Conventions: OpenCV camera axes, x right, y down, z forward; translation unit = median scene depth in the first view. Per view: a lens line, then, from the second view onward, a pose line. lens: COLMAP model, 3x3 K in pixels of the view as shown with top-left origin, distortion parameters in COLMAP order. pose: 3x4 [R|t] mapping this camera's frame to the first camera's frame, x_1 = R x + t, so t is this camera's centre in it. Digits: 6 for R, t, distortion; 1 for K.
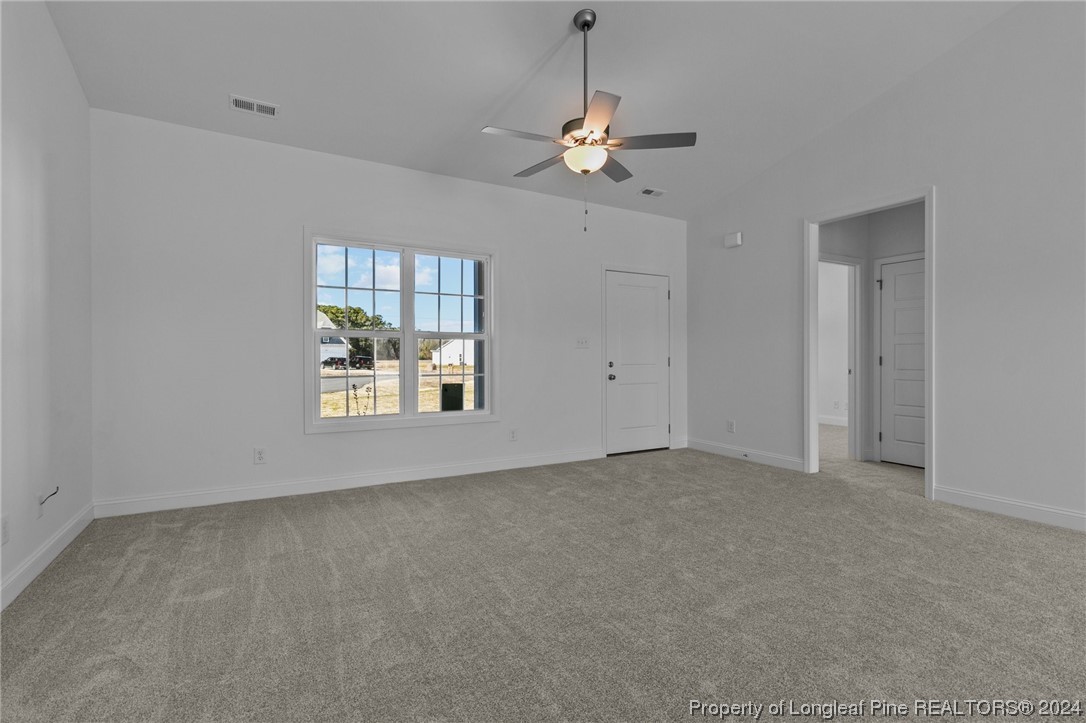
lens RADIAL K [[509.9, 0, 543.0], [0, 509.9, 361.5], [0, 0, 1]] dist [0.013956, 0.000169]
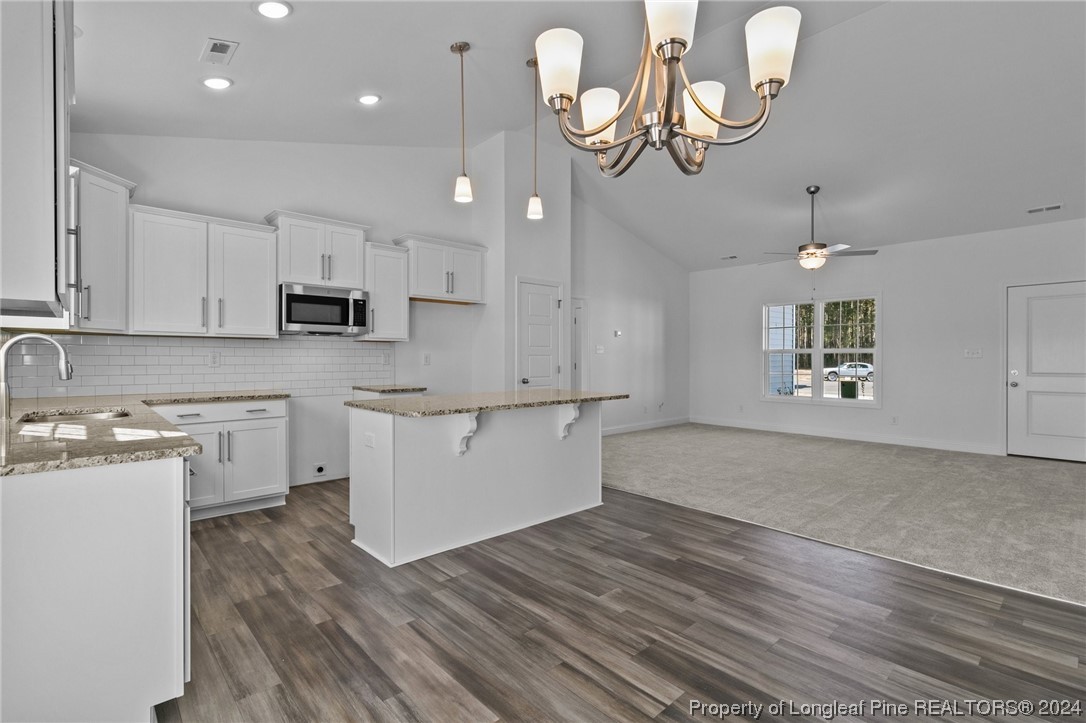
lens RADIAL K [[497.4, 0, 546.6], [0, 497.4, 357.0], [0, 0, 1]] dist [0.012347, 0.000026]
pose [[0.215585, -0.000493, -0.976485, 1.128334], [-0.008283, 0.999963, -0.002334, -0.019804], [0.976450, 0.008591, 0.215573, -0.244558]]
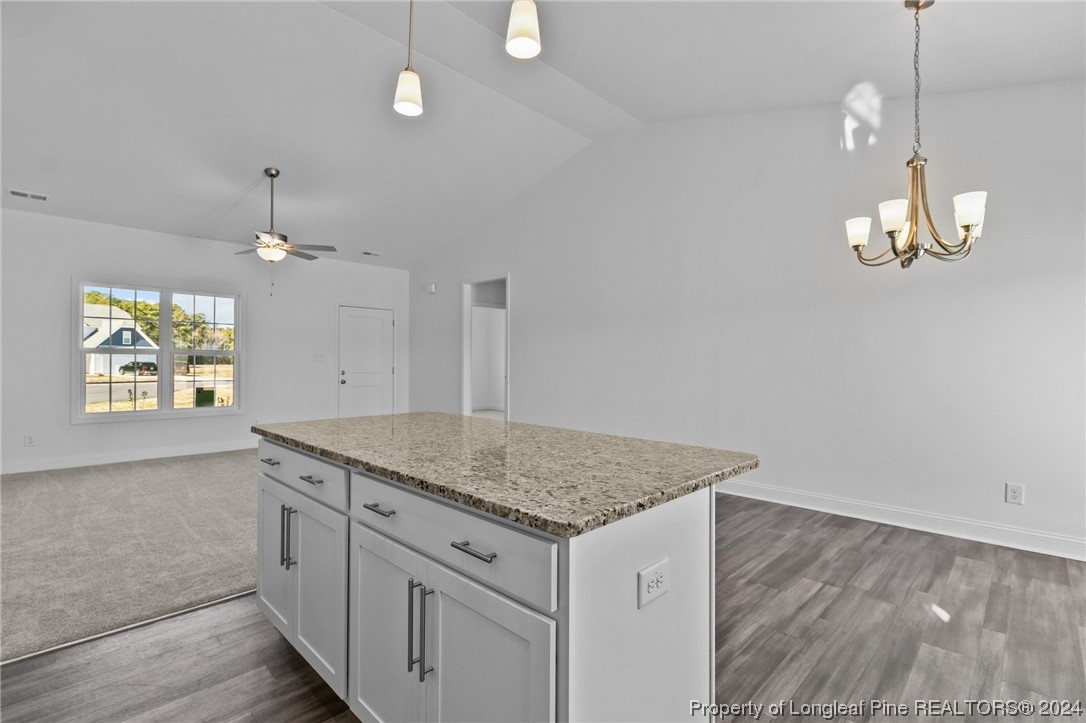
lens RADIAL K [[509.9, 0, 543.0], [0, 509.9, 361.5], [0, 0, 1]] dist [0.013956, 0.000169]
pose [[0.962488, 0.004352, 0.271288, 0.328194], [-0.001731, 0.999949, -0.009900, -0.013924], [-0.271317, 0.009059, 0.962447, -0.591198]]
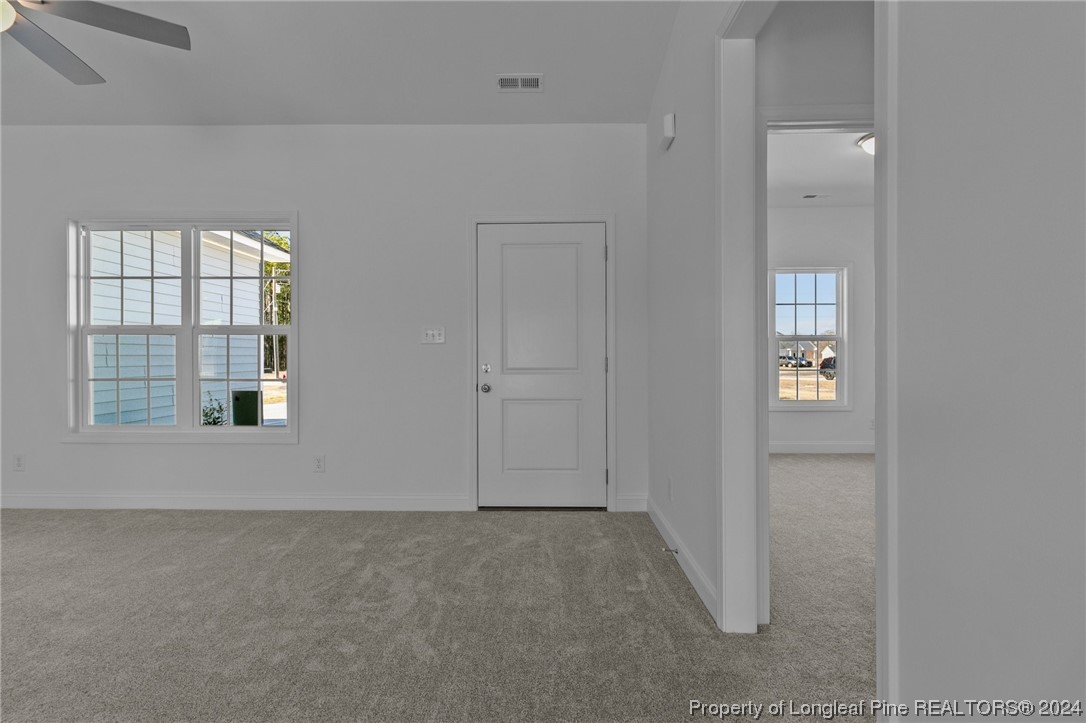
lens RADIAL K [[509.9, 0, 543.0], [0, 509.9, 361.5], [0, 0, 1]] dist [0.013956, 0.000169]
pose [[0.851674, 0.004334, -0.524055, 0.622099], [-0.004682, 0.999989, 0.000661, -0.004625], [0.524052, 0.001890, 0.851684, 0.567070]]
